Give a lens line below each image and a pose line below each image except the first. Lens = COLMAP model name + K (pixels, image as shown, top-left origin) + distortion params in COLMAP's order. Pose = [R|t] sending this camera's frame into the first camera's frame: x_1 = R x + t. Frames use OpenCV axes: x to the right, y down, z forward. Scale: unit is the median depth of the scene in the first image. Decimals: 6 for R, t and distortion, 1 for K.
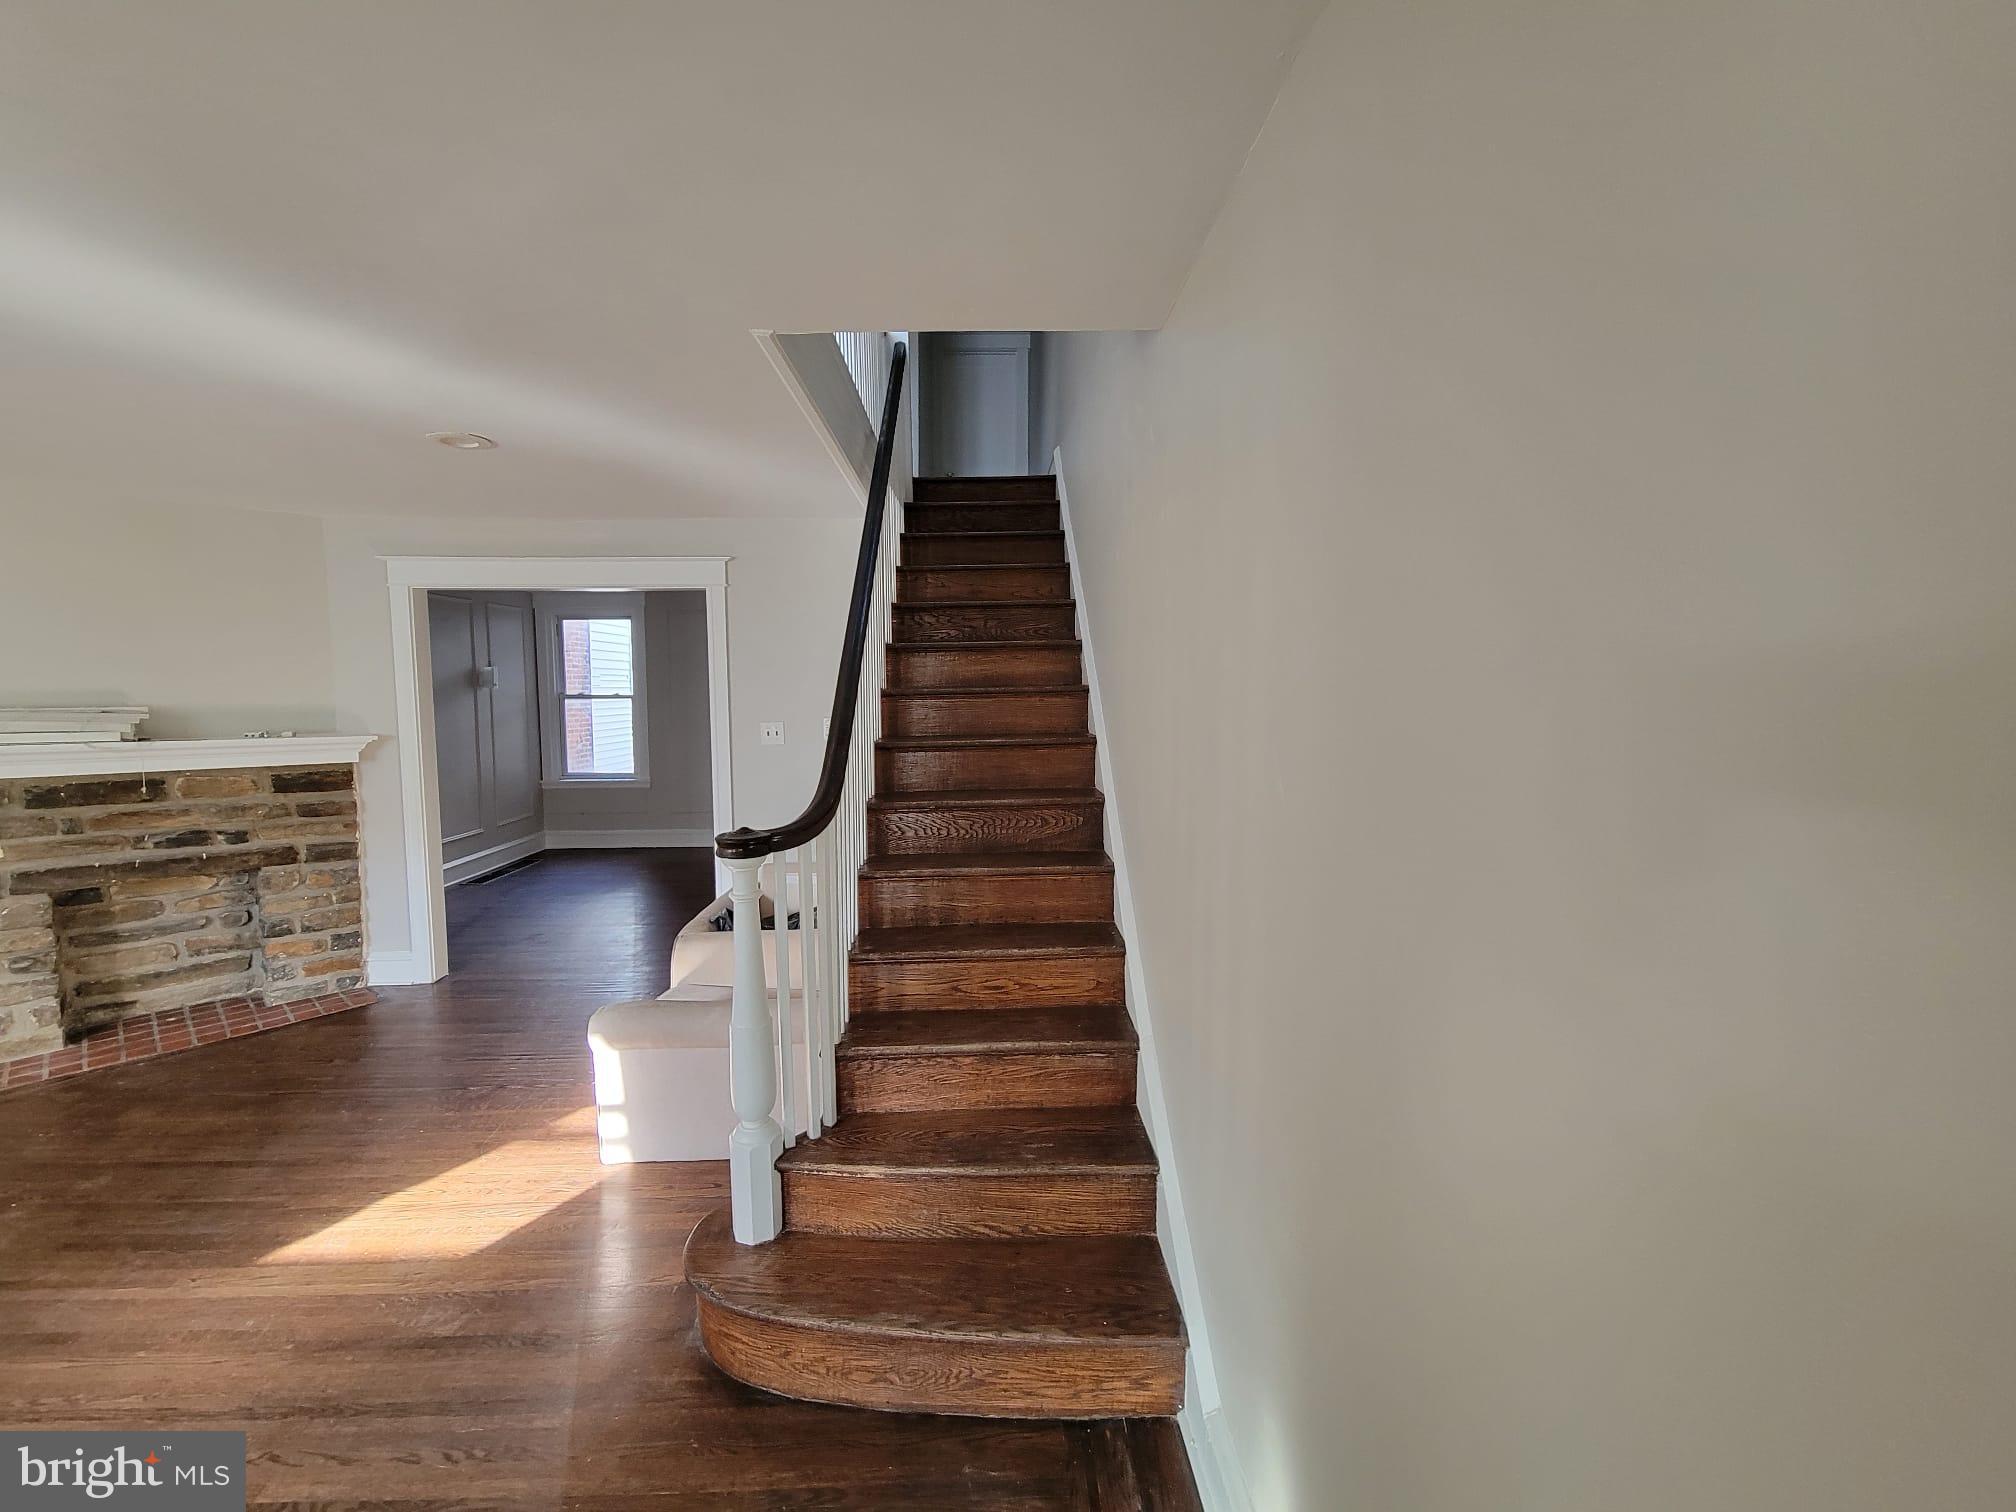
lens RADIAL K [[822.2, 0, 1004.3], [0, 822.2, 746.5], [0, 0, 1]] dist [0.001719, -0.003186]
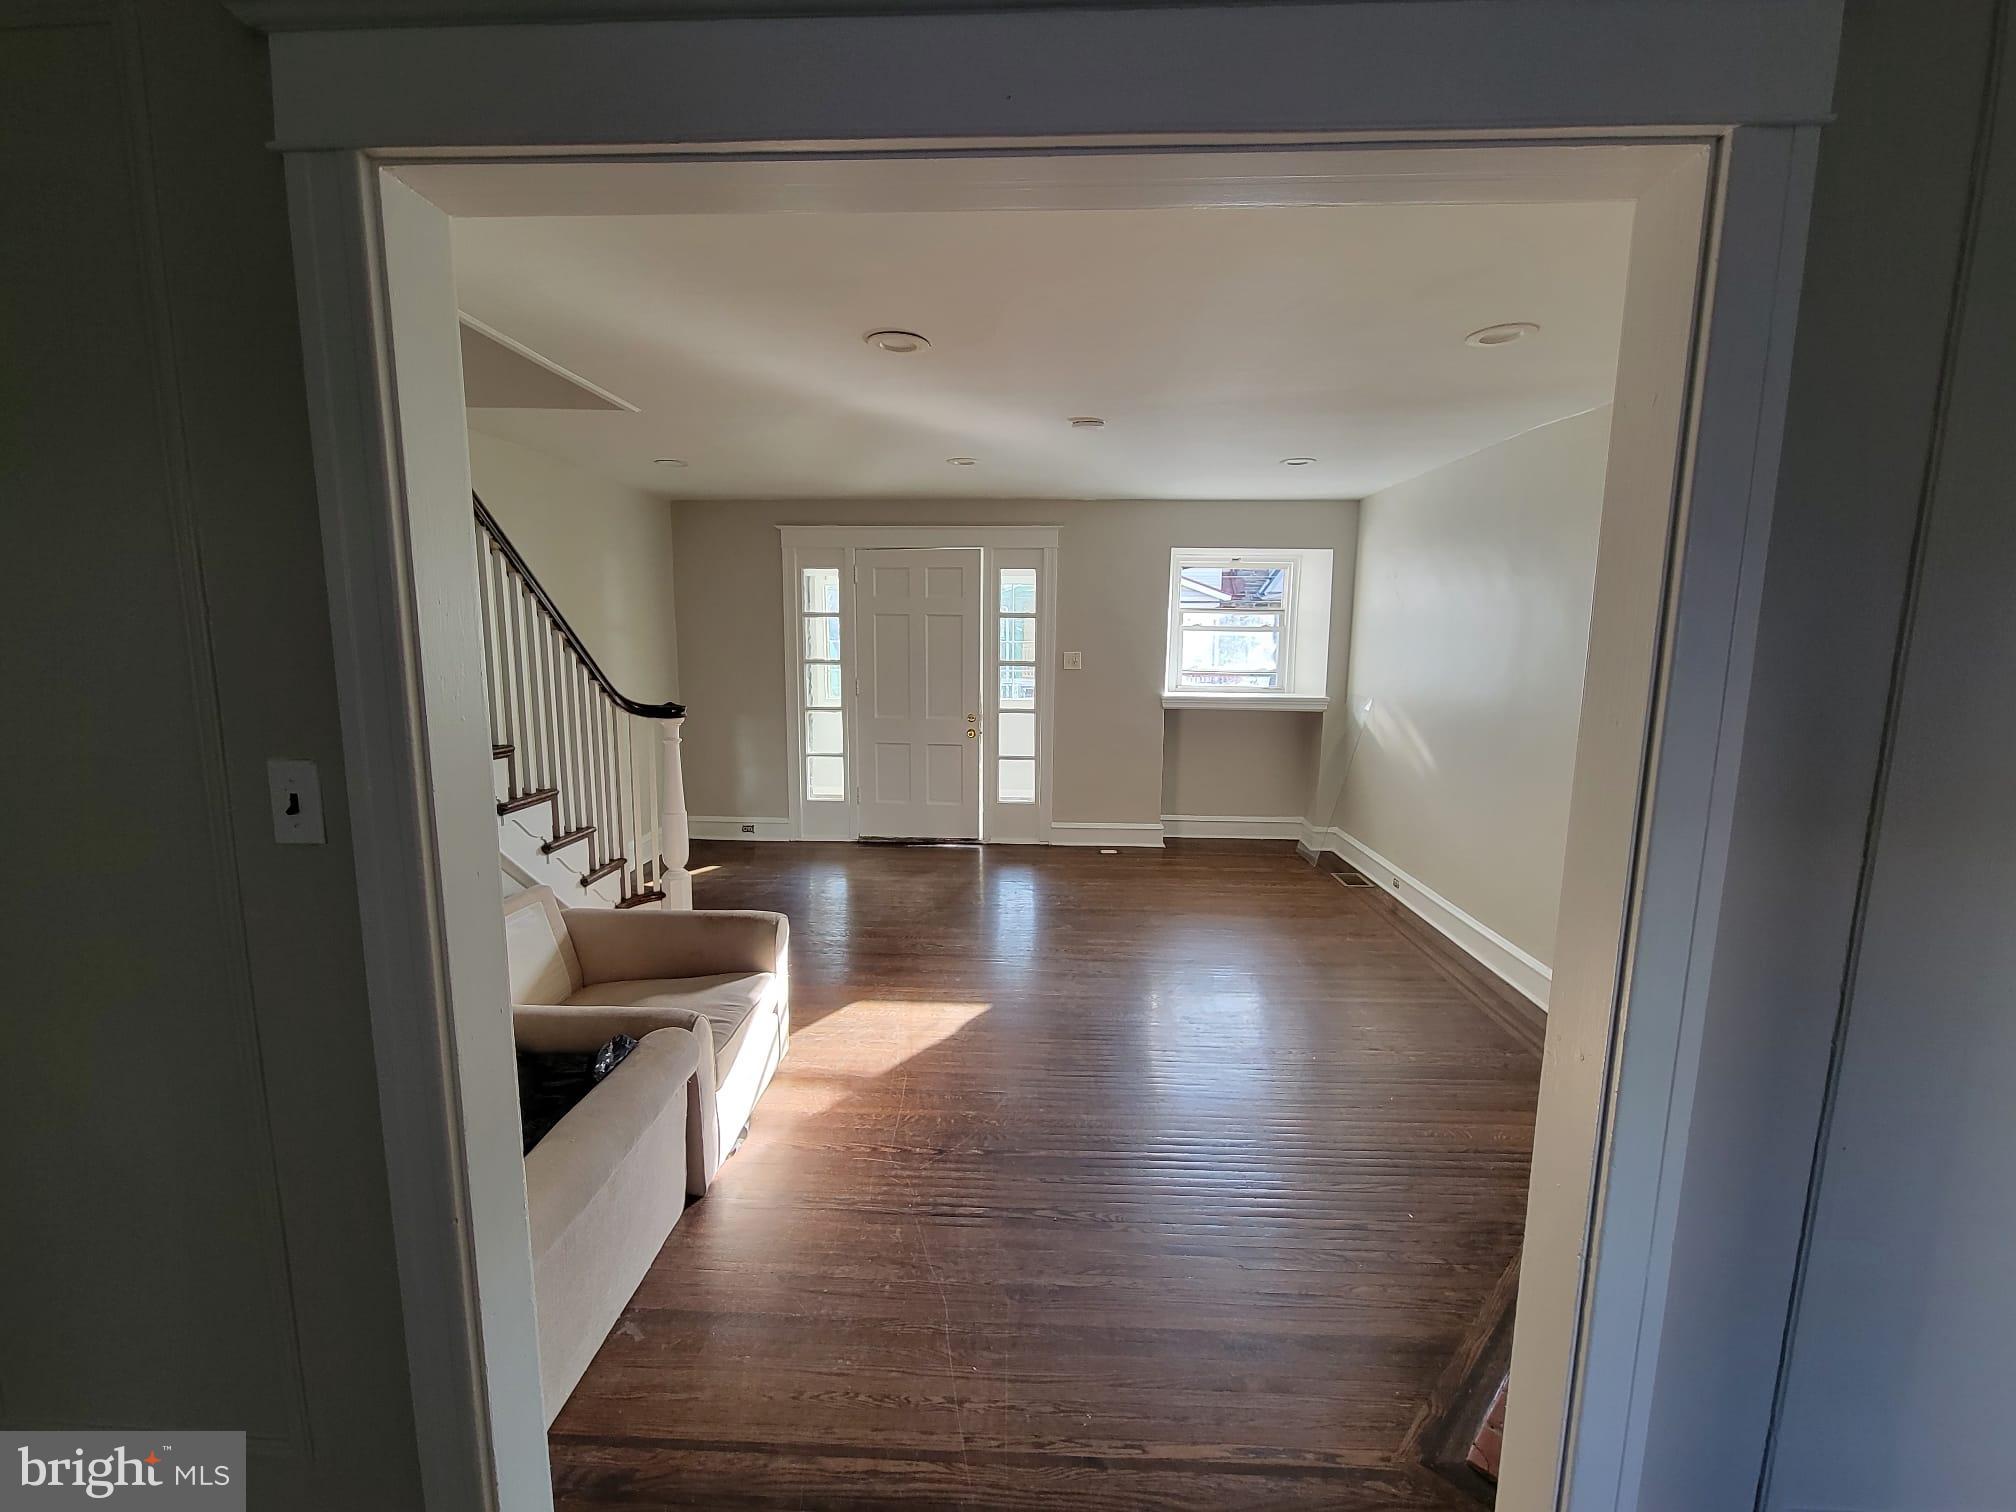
lens RADIAL K [[825.3, 0, 1012.3], [0, 825.3, 748.0], [0, 0, 1]] dist [0.000062, -0.000776]
pose [[-0.997664, -0.012074, 0.067239, -0.596205], [0.002937, 0.975769, 0.218785, -0.101543], [-0.068251, 0.218472, -0.973454, 1.366926]]
